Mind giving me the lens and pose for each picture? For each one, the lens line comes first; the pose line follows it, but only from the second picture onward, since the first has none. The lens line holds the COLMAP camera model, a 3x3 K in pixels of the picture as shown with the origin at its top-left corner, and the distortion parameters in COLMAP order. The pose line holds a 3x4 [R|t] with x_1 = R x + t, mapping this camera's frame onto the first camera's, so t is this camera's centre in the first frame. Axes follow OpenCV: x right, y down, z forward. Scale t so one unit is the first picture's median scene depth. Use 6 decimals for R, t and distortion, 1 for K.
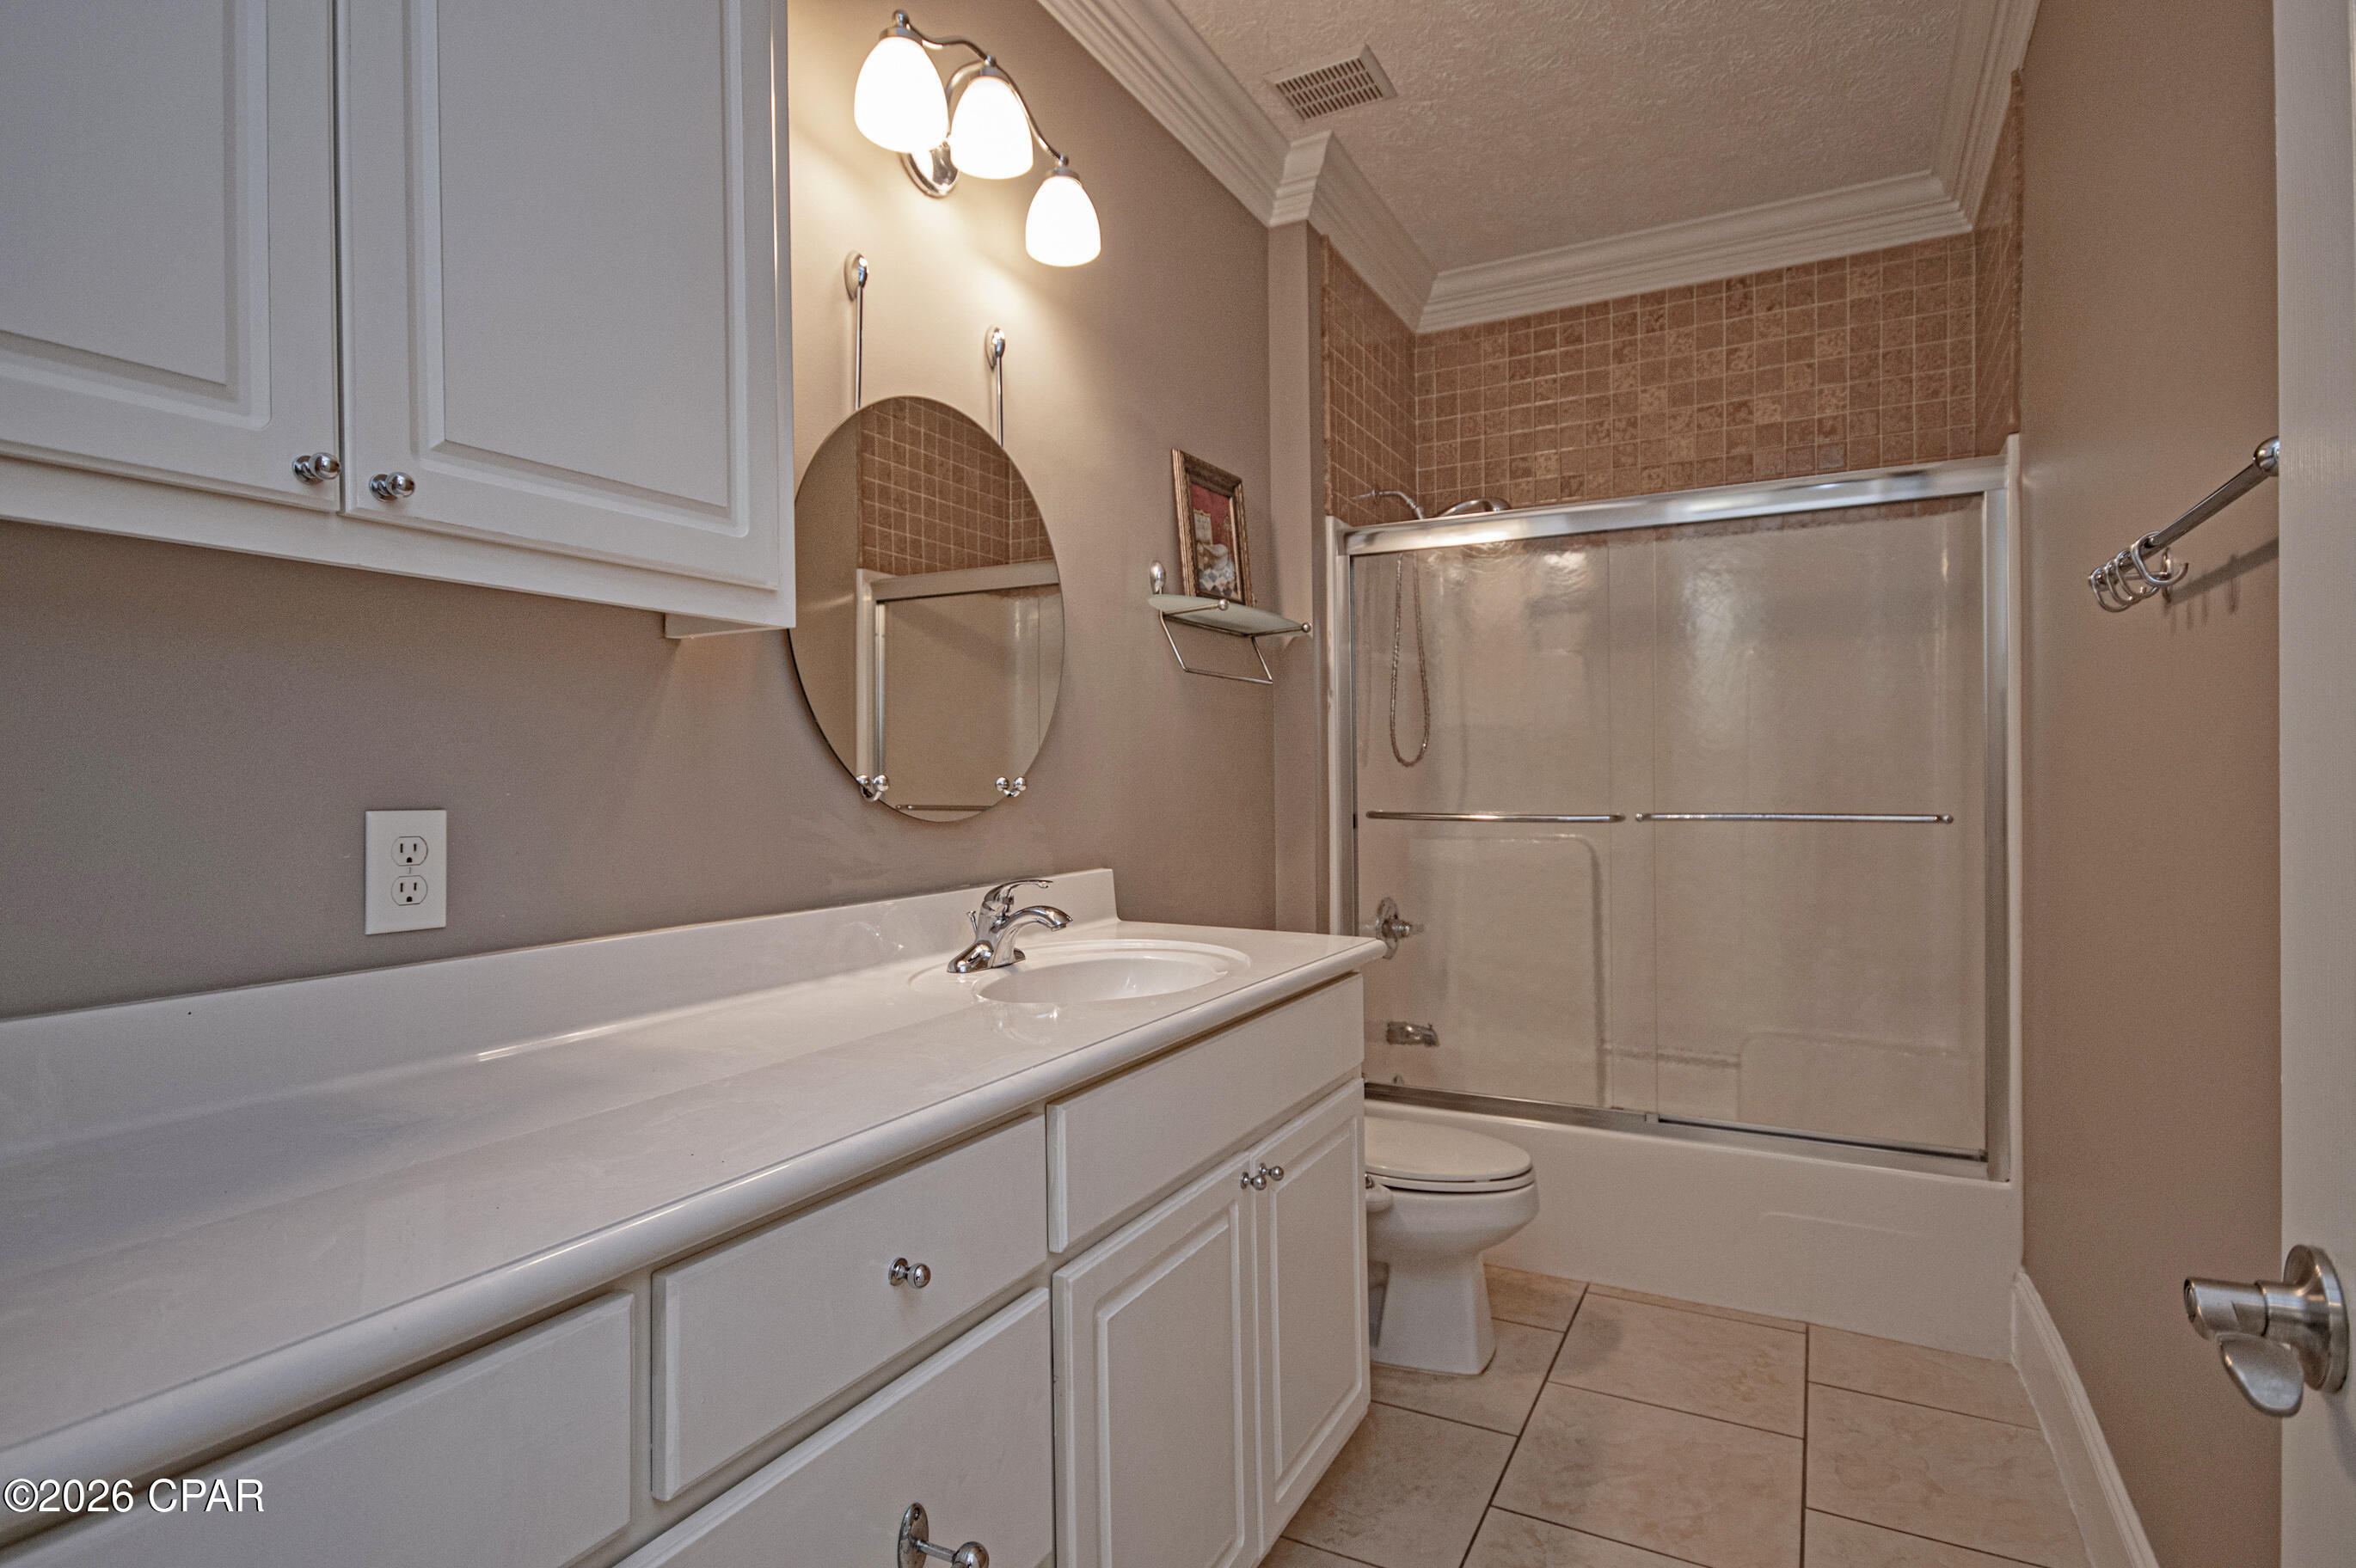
lens RADIAL K [[1191.9, 0, 1178.0], [0, 1191.9, 784.0], [0, 0, 1]] dist [0.009352, -0.000809]
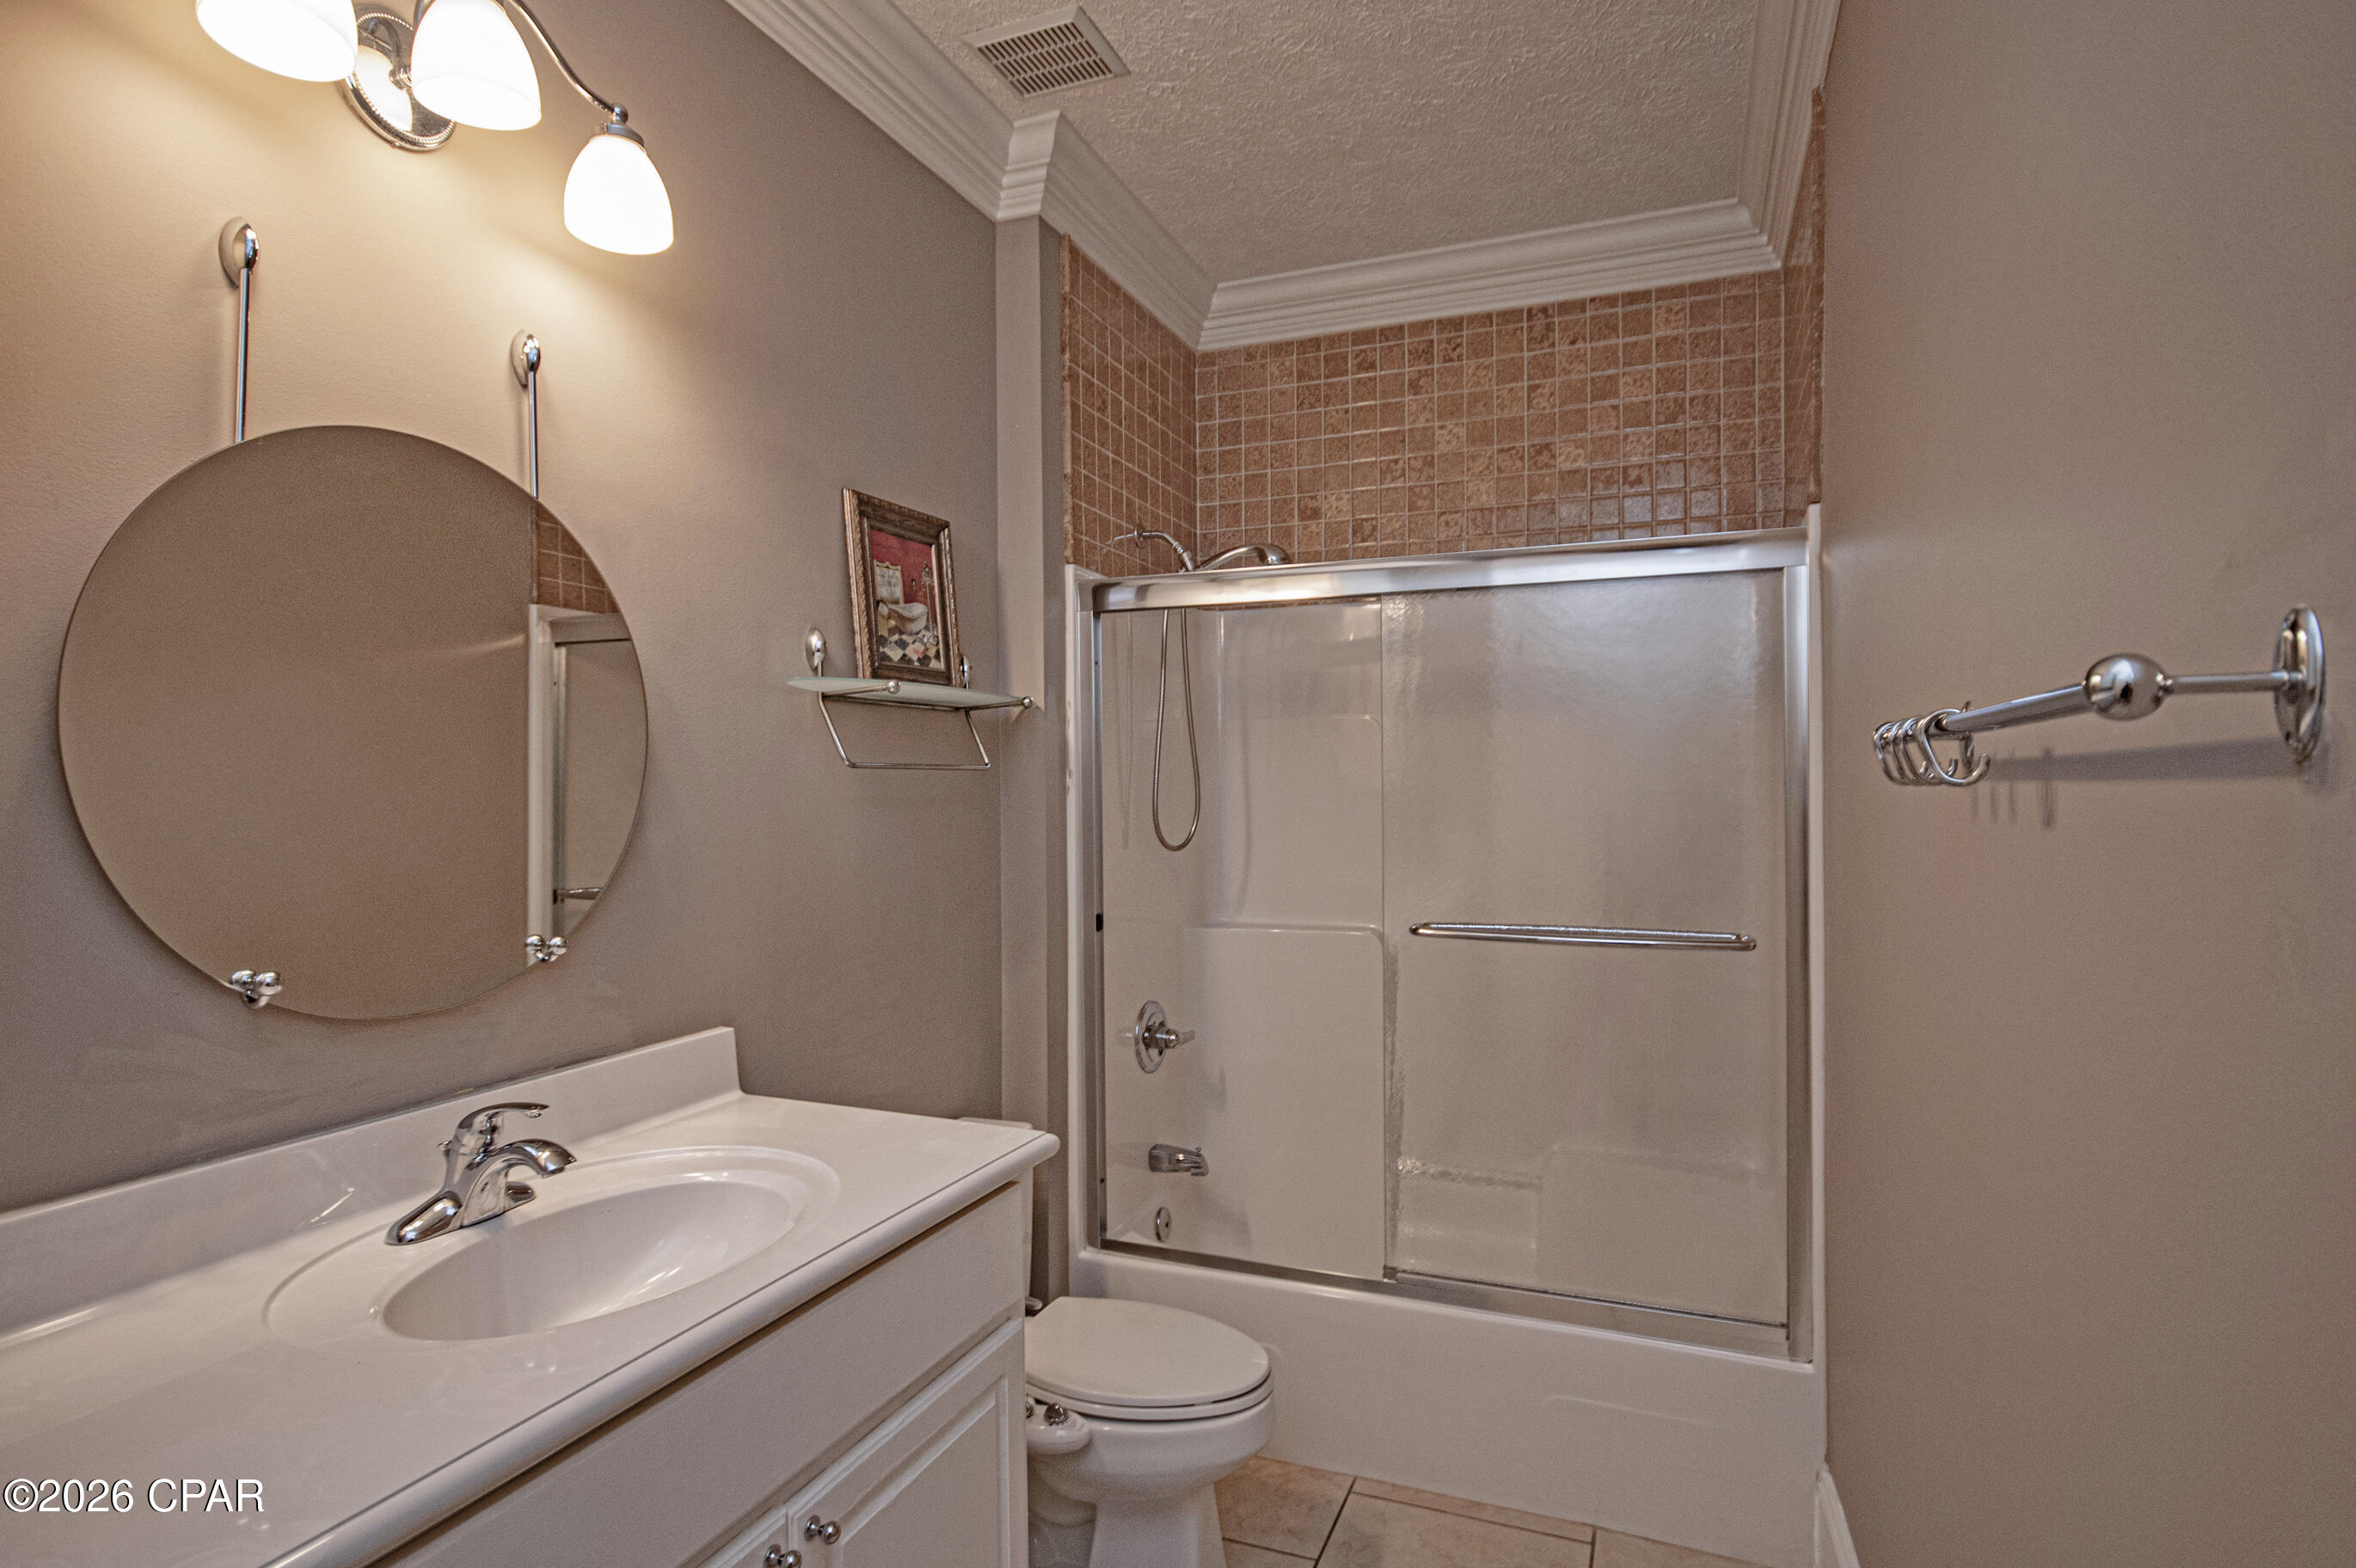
lens RADIAL K [[1226.1, 0, 1178.0], [0, 1226.1, 784.0], [0, 0, 1]] dist [0.006335, 0.001828]
pose [[0.994177, 0.003759, 0.107694, 0.118931], [-0.002938, 0.999965, -0.007778, -0.067122], [-0.107719, 0.007416, 0.994154, 0.136697]]
